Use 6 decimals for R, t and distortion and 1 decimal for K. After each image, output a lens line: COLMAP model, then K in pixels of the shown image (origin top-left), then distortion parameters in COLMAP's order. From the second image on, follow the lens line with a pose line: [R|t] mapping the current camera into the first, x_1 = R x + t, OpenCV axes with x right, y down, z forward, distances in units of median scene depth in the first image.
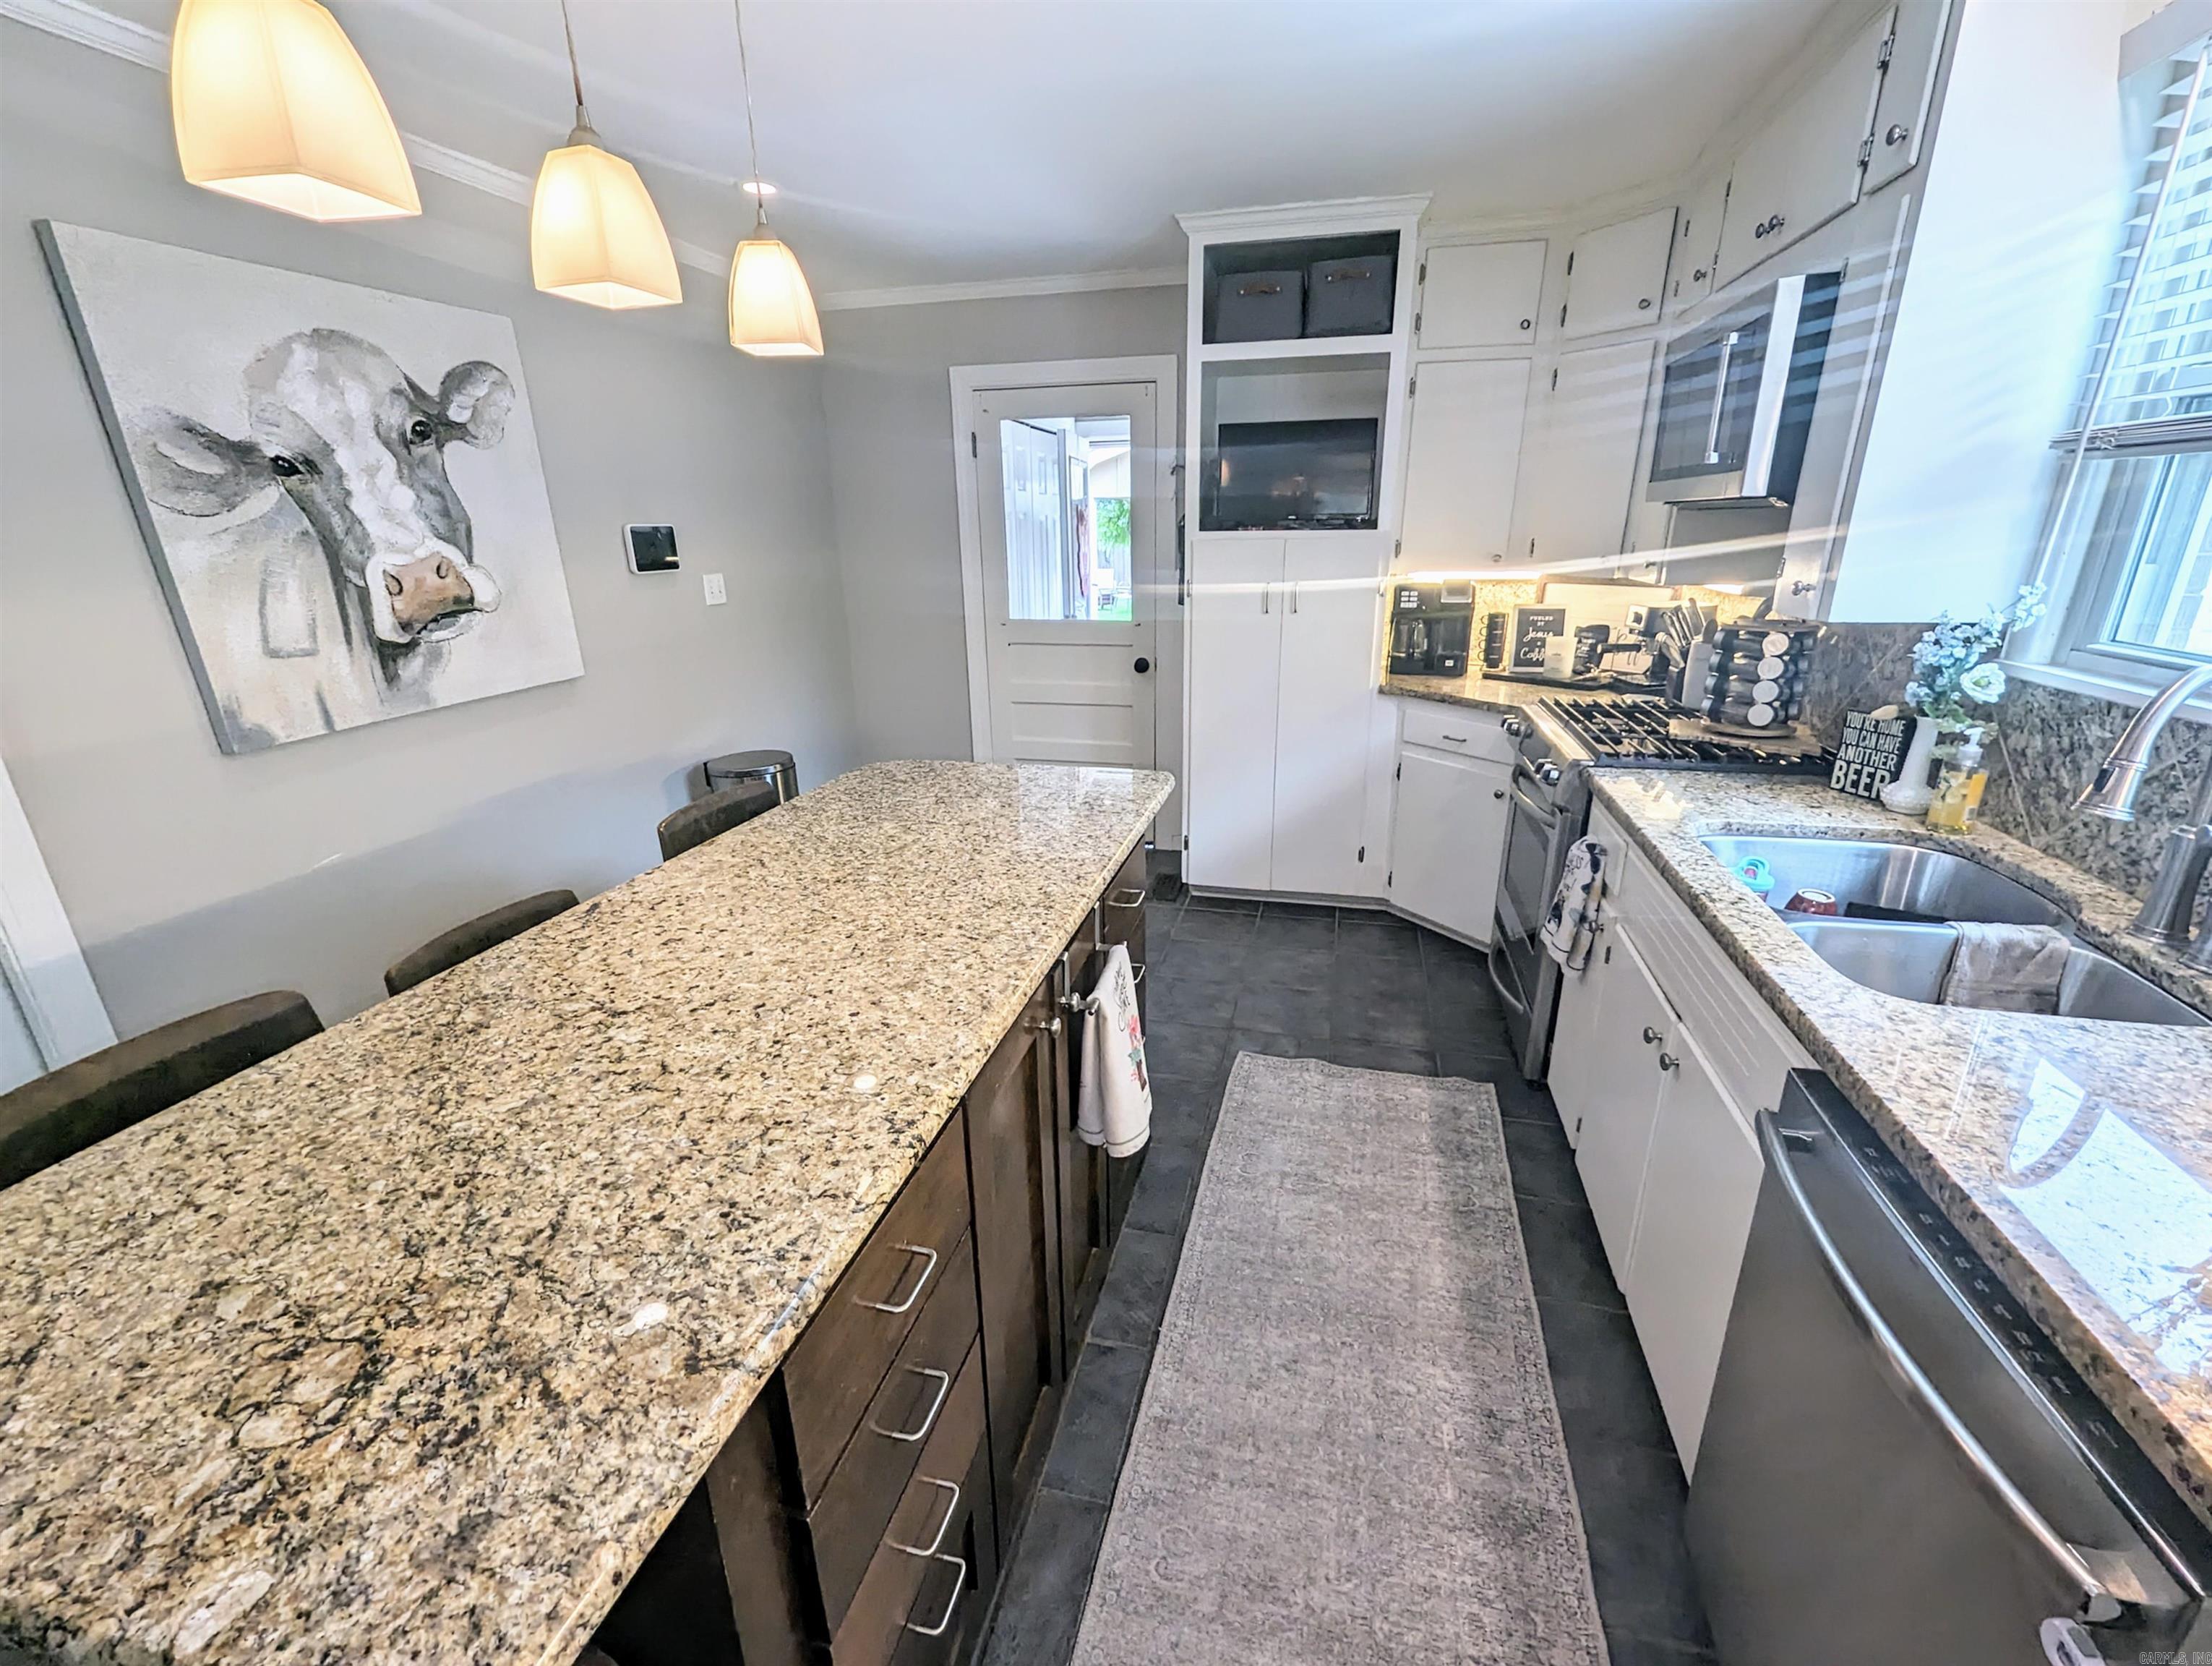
lens RADIAL K [[929.4, 0, 1114.7], [0, 929.4, 843.8], [0, 0, 1]] dist [-0.003282, -0.000356]
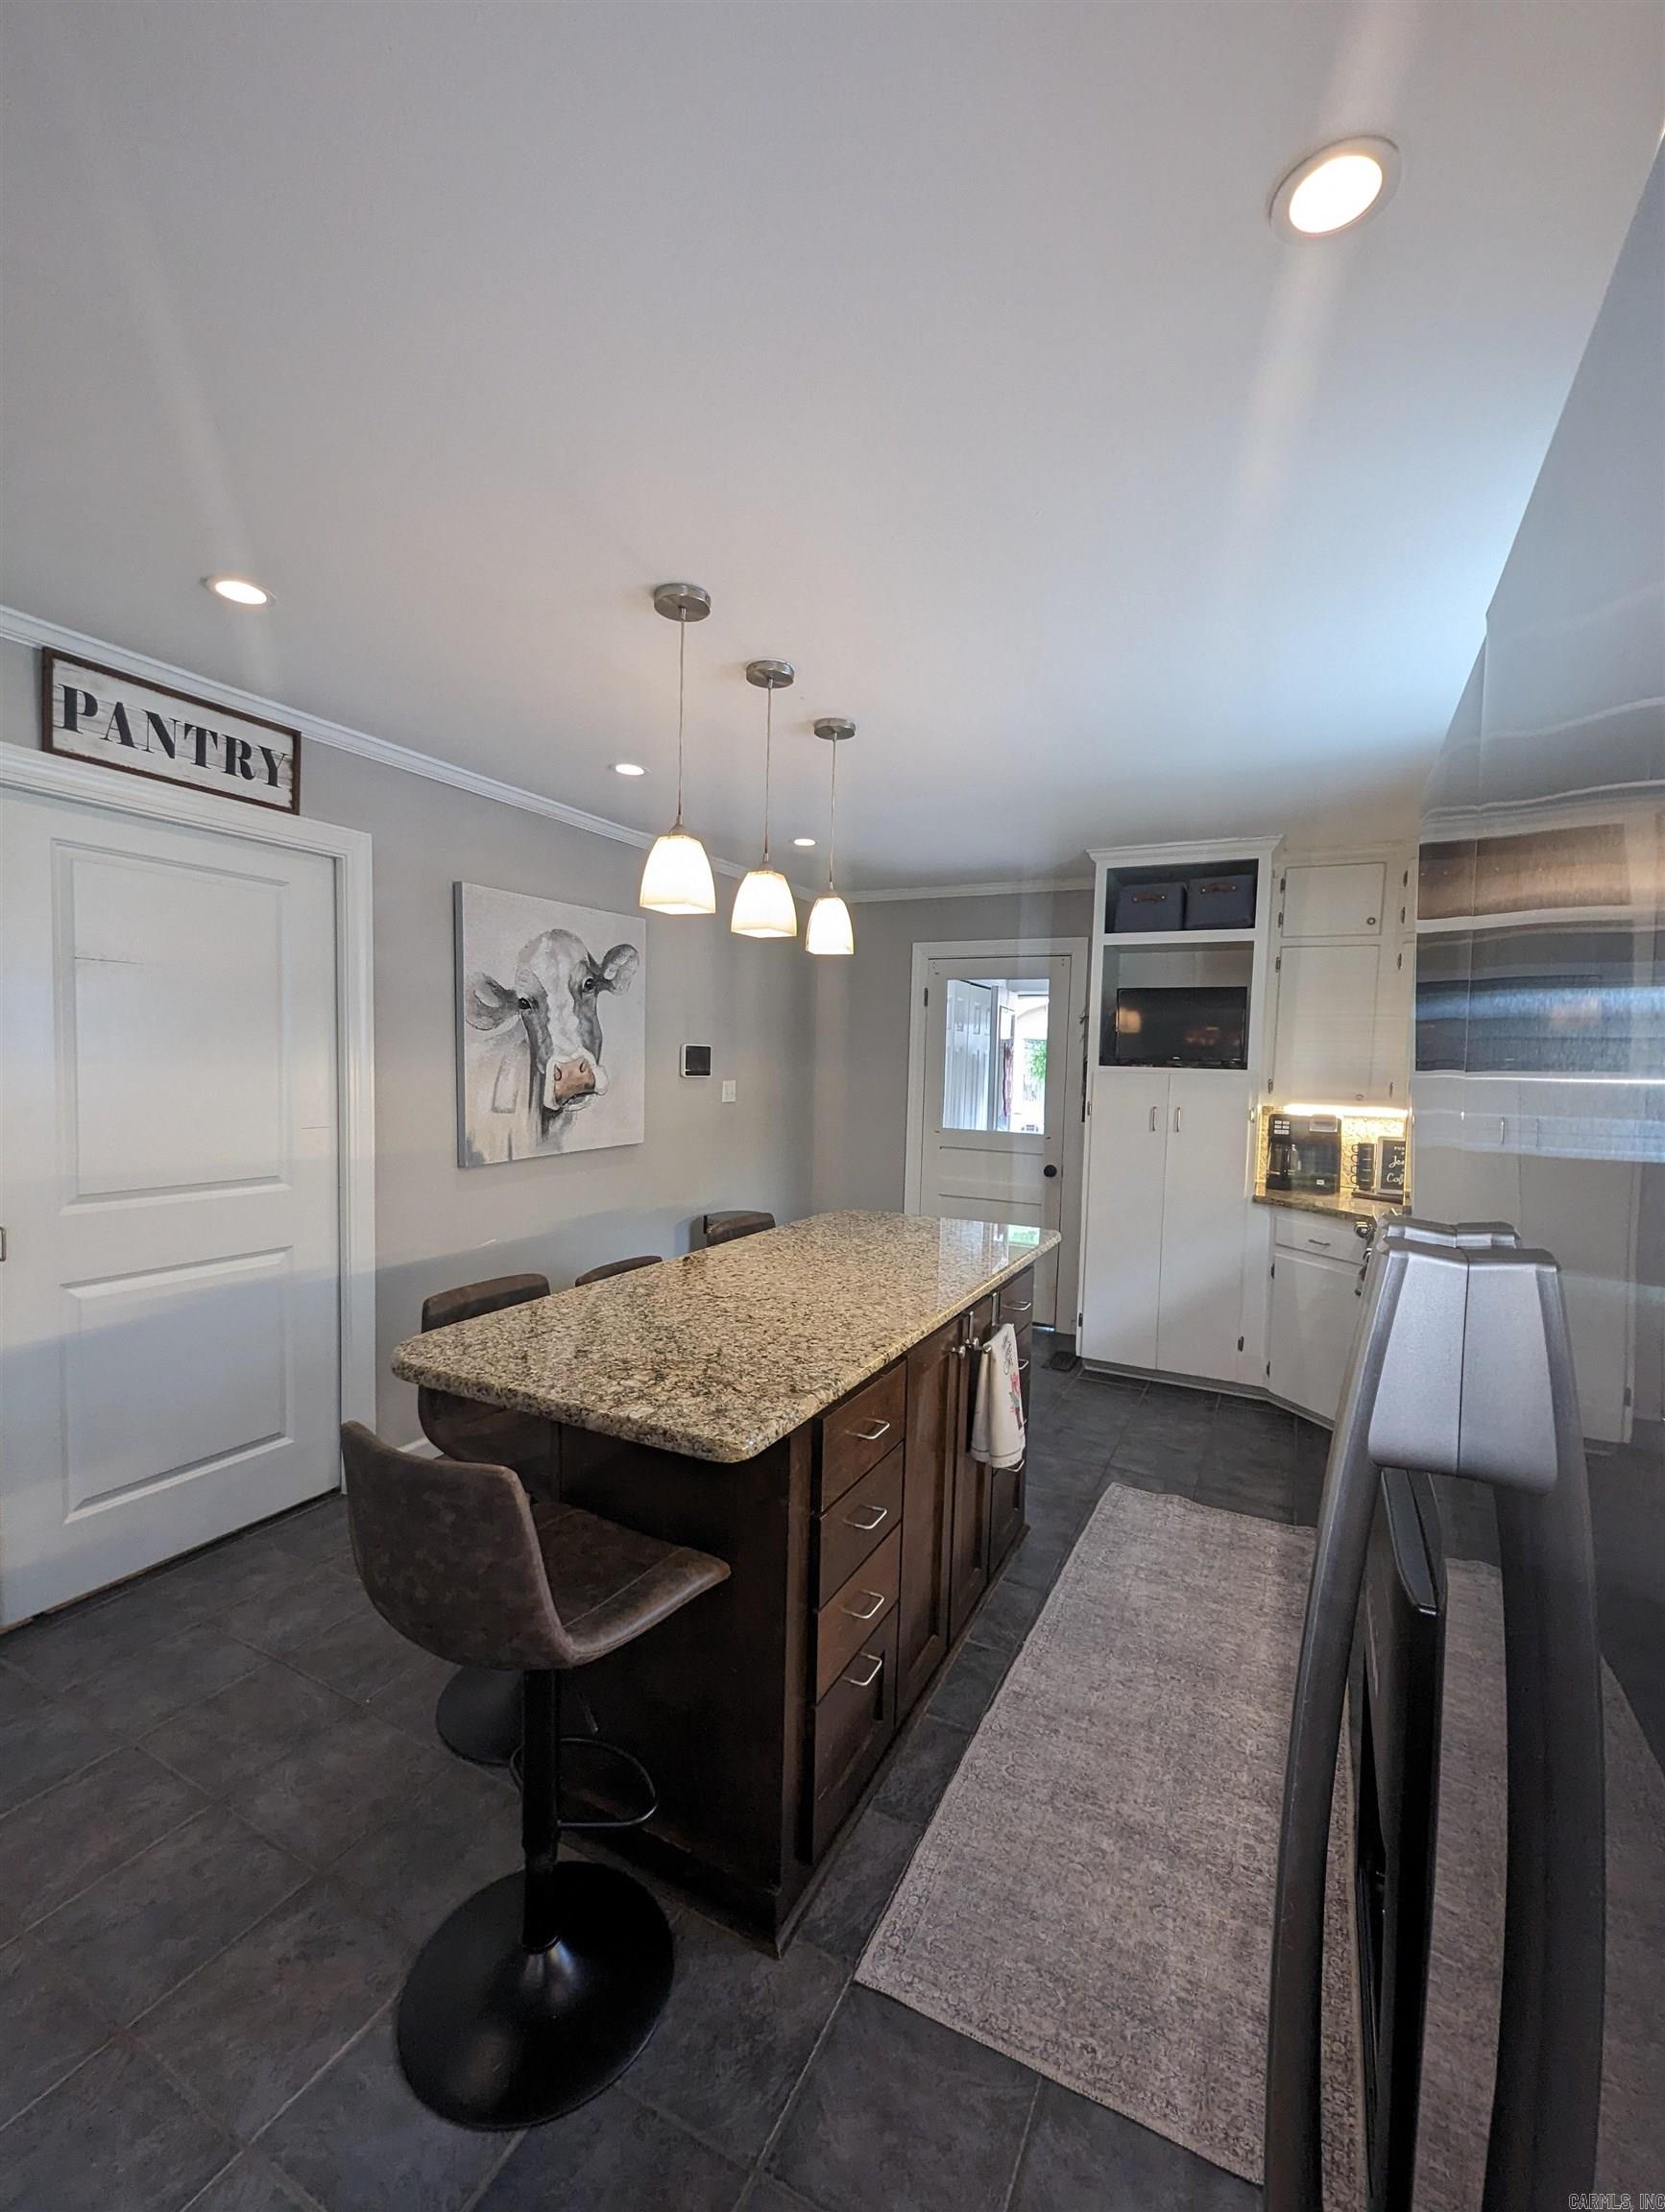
lens RADIAL K [[929.4, 0, 817.8], [0, 929.4, 1108.1], [0, 0, 1]] dist [-0.003282, -0.000356]
pose [[0.970594, 0.051281, -0.235196, 0.029544], [-0.113947, 0.958526, -0.261237, 0.146059], [0.212045, 0.280355, 0.936183, -0.390778]]
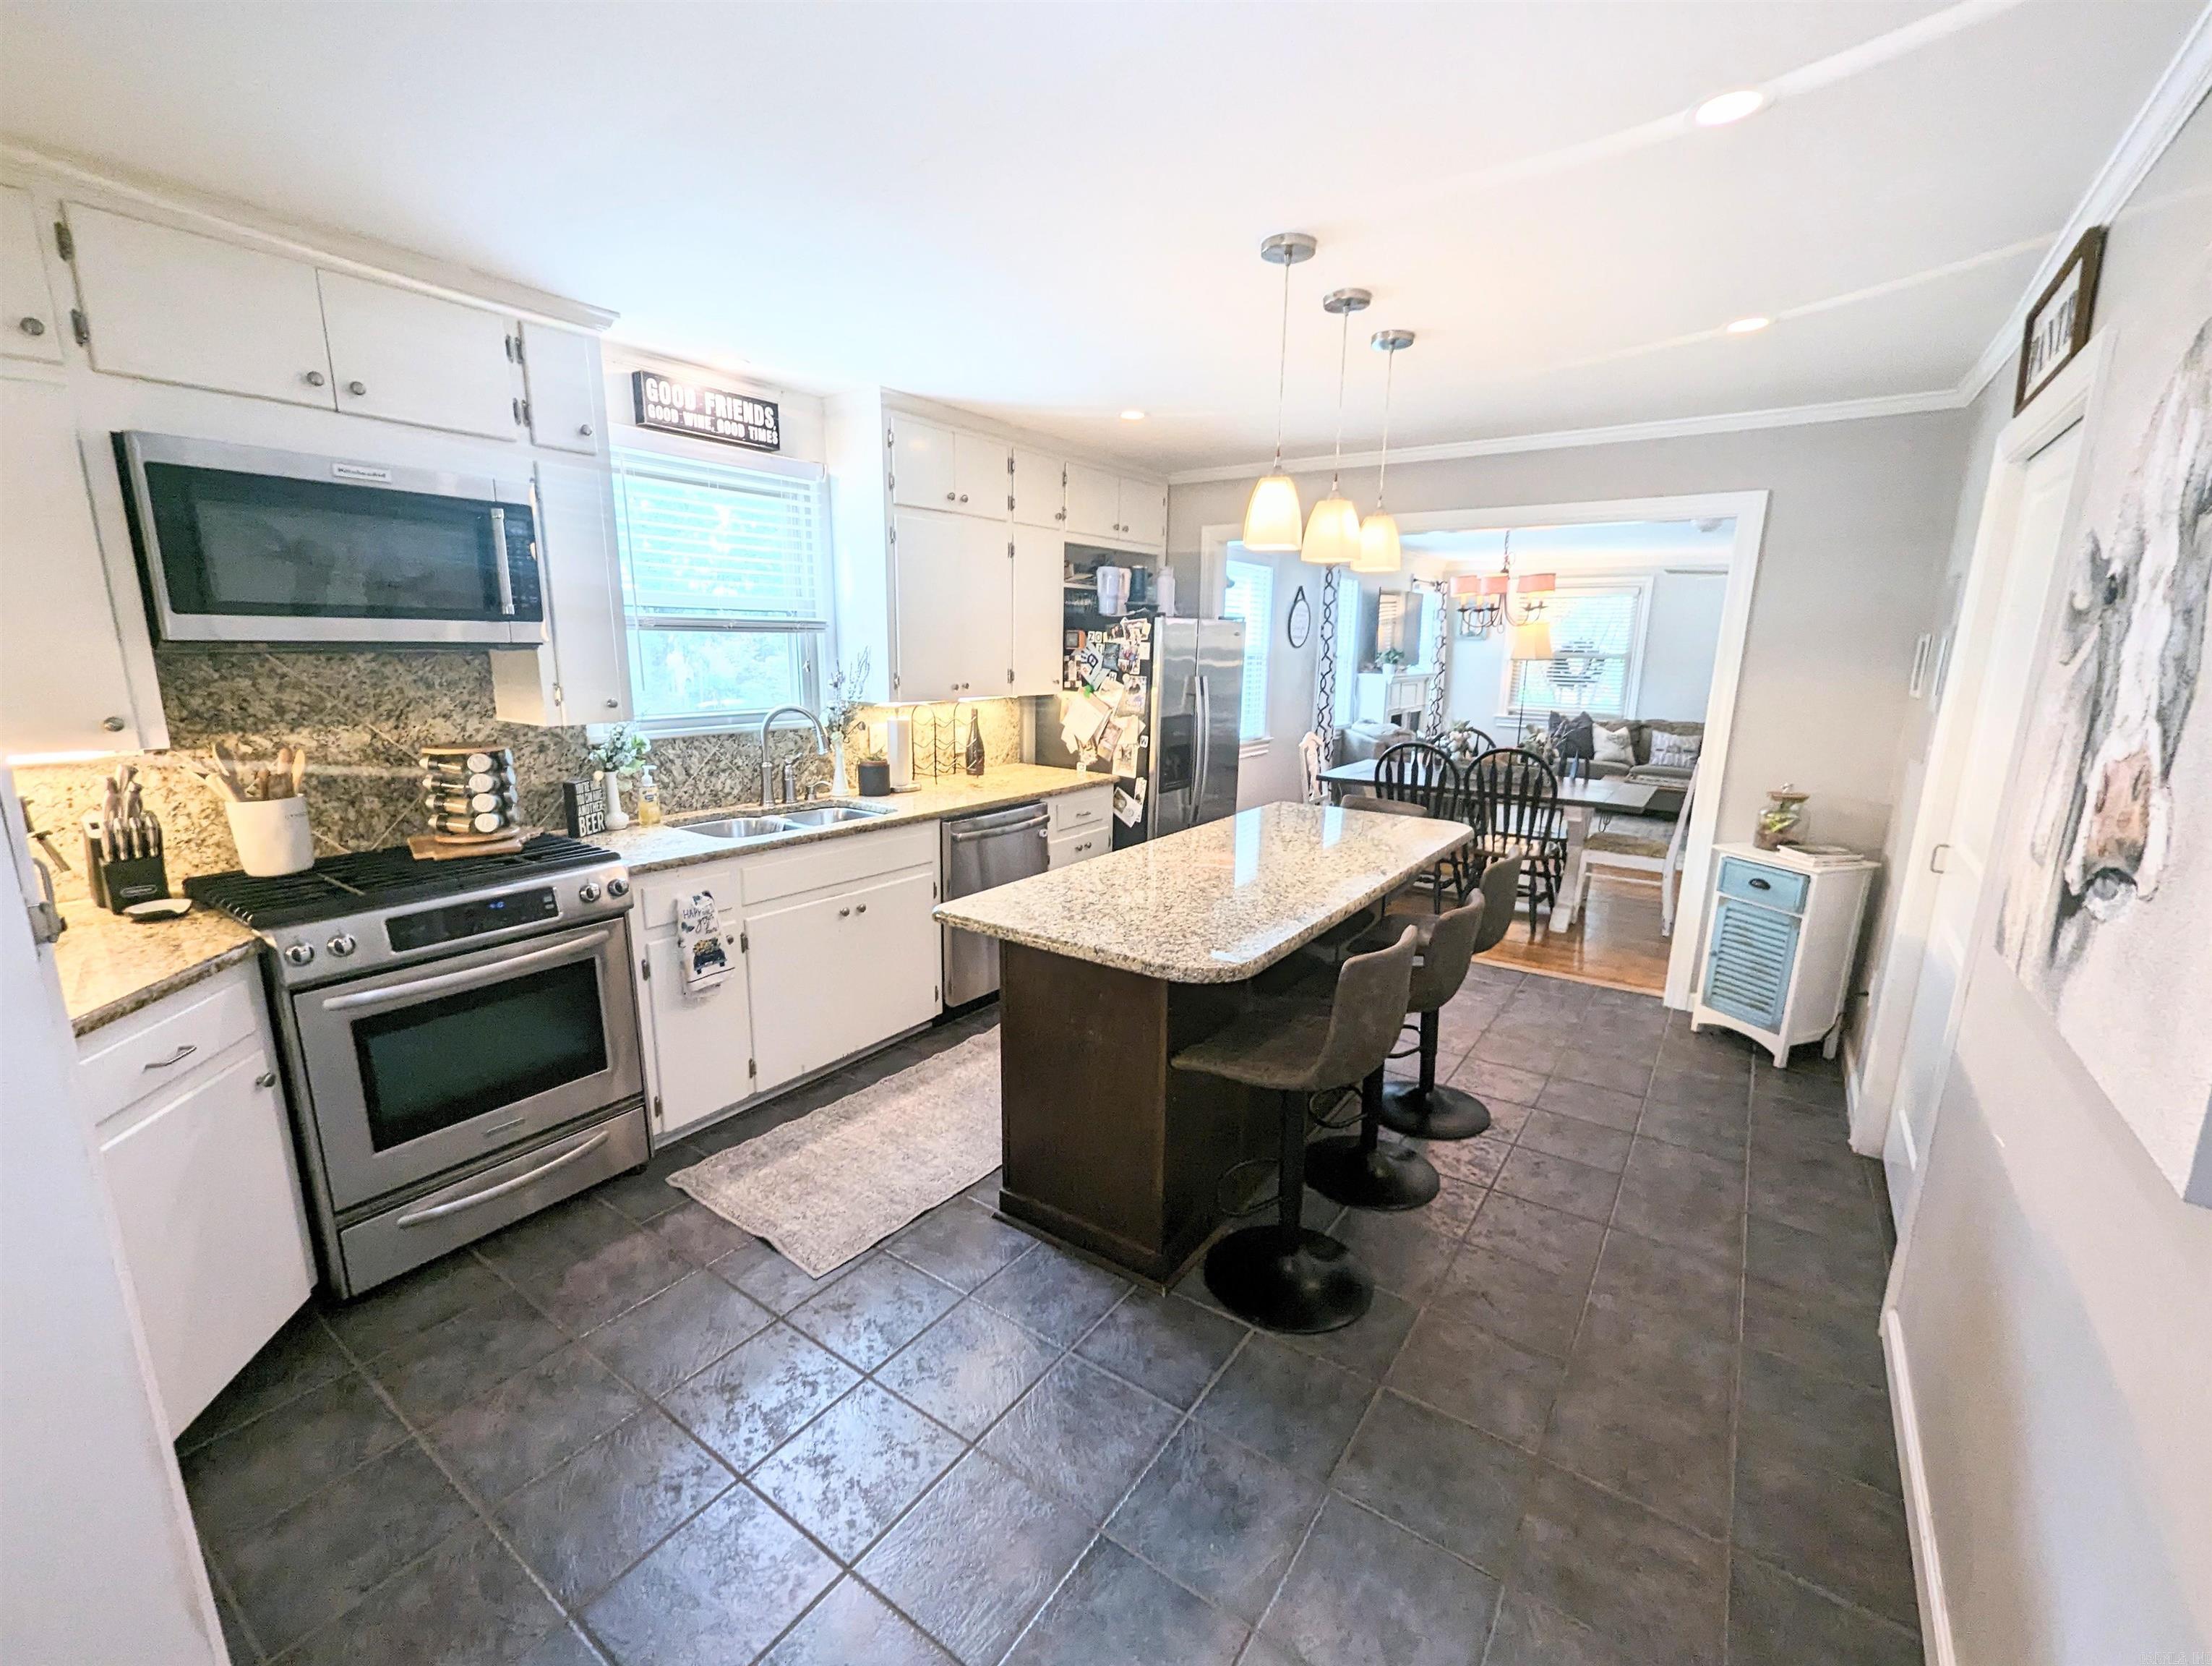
lens RADIAL K [[929.4, 0, 1092.7], [0, 929.4, 840.6], [0, 0, 1]] dist [-0.003282, -0.000356]
pose [[-0.925649, -0.074803, 0.370915, -0.465850], [0.126962, 0.862034, 0.490691, -0.612254], [-0.356446, 0.501300, -0.788444, 1.703600]]
